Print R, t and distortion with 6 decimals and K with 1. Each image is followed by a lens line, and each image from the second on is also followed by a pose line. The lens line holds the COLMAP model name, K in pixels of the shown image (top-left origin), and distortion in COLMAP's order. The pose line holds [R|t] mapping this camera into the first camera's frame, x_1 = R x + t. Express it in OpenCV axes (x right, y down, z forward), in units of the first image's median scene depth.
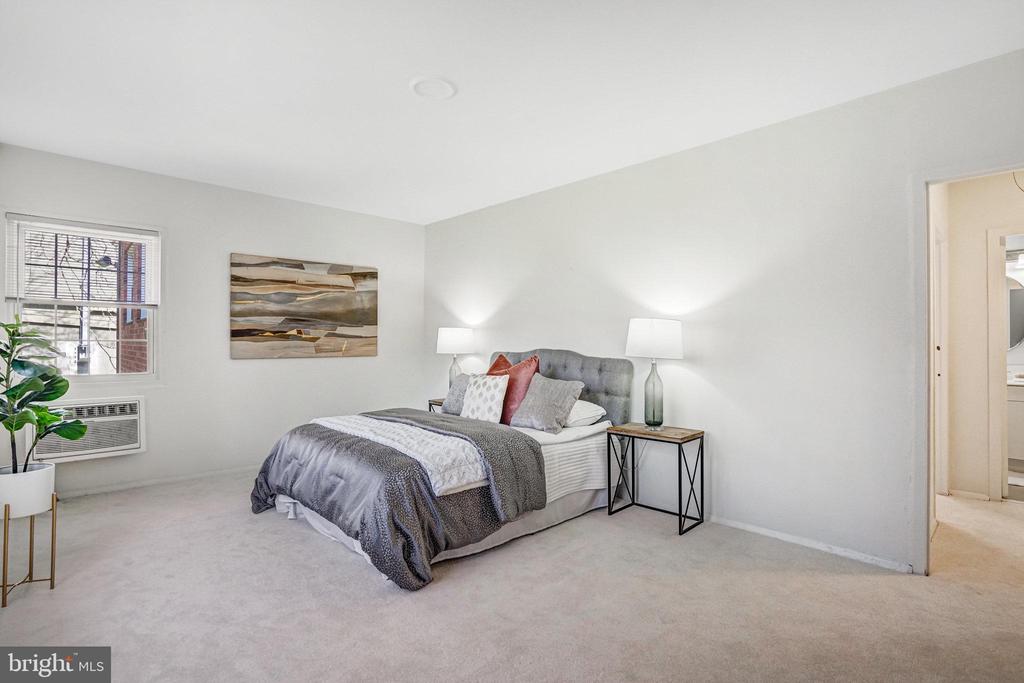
lens RADIAL K [[493.2, 0, 510.8], [0, 493.2, 348.8], [0, 0, 1]] dist [-0.033116, 0.007902]
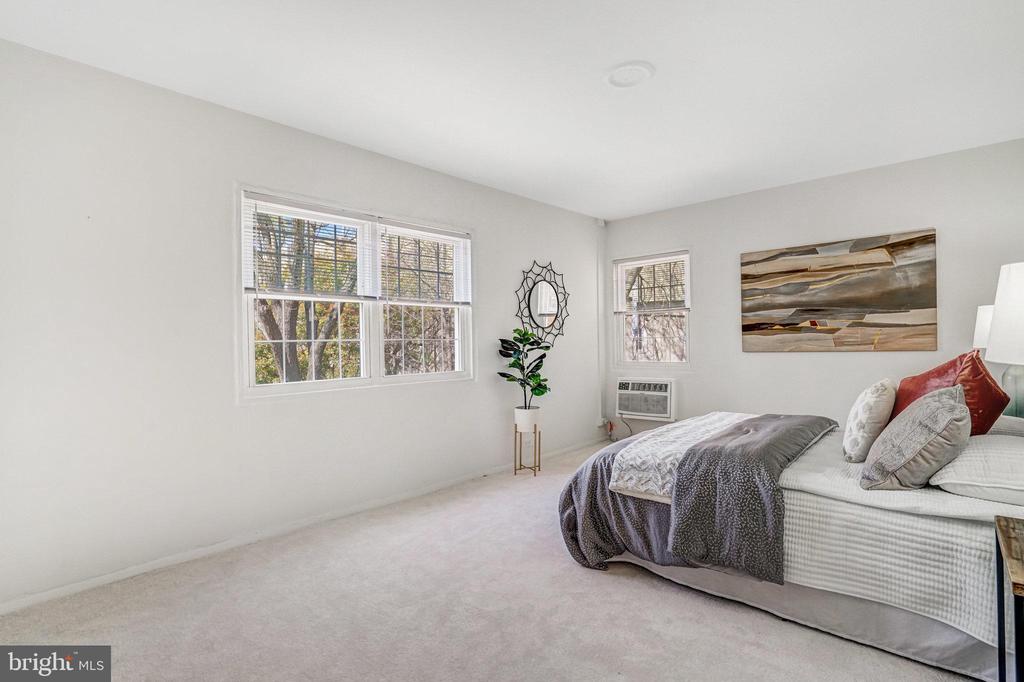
lens RADIAL K [[493.2, 0, 510.5], [0, 493.2, 336.0], [0, 0, 1]] dist [-0.033116, 0.007902]
pose [[0.072002, -0.019368, -0.997216, 0.445587], [0.005285, 0.999805, -0.019037, 0.003628], [0.997391, -0.003900, 0.072090, 0.387029]]
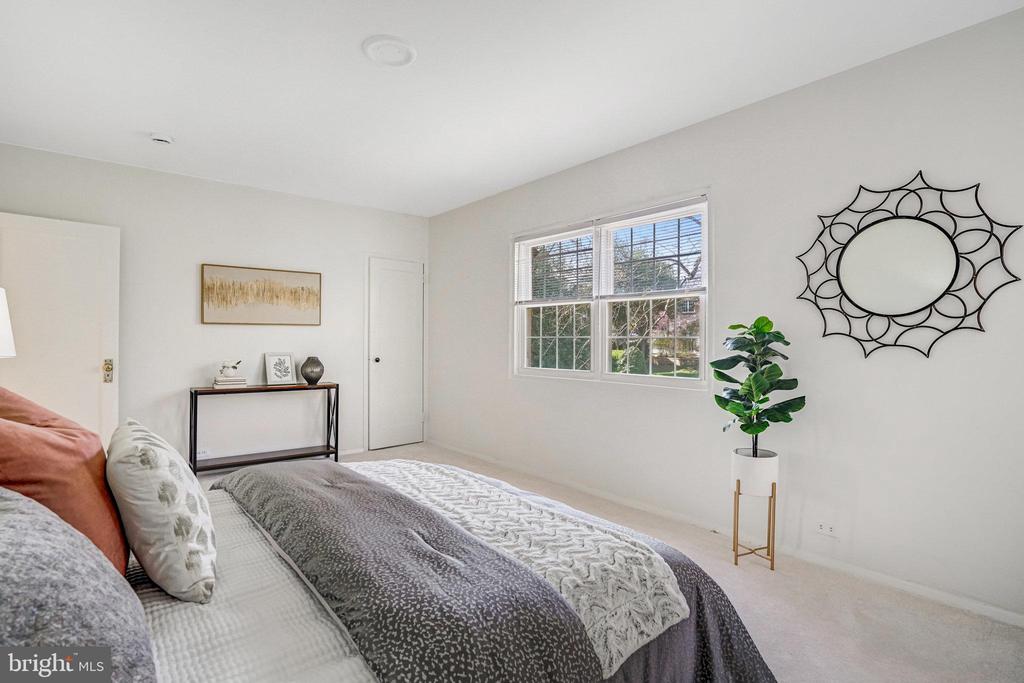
lens RADIAL K [[493.2, 0, 510.8], [0, 493.2, 338.5], [0, 0, 1]] dist [-0.033116, 0.007902]
pose [[-0.998859, -0.015351, 0.045229, -0.236126], [-0.014949, 0.999846, 0.009211, -0.009166], [-0.045364, 0.008525, -0.998934, 1.056984]]
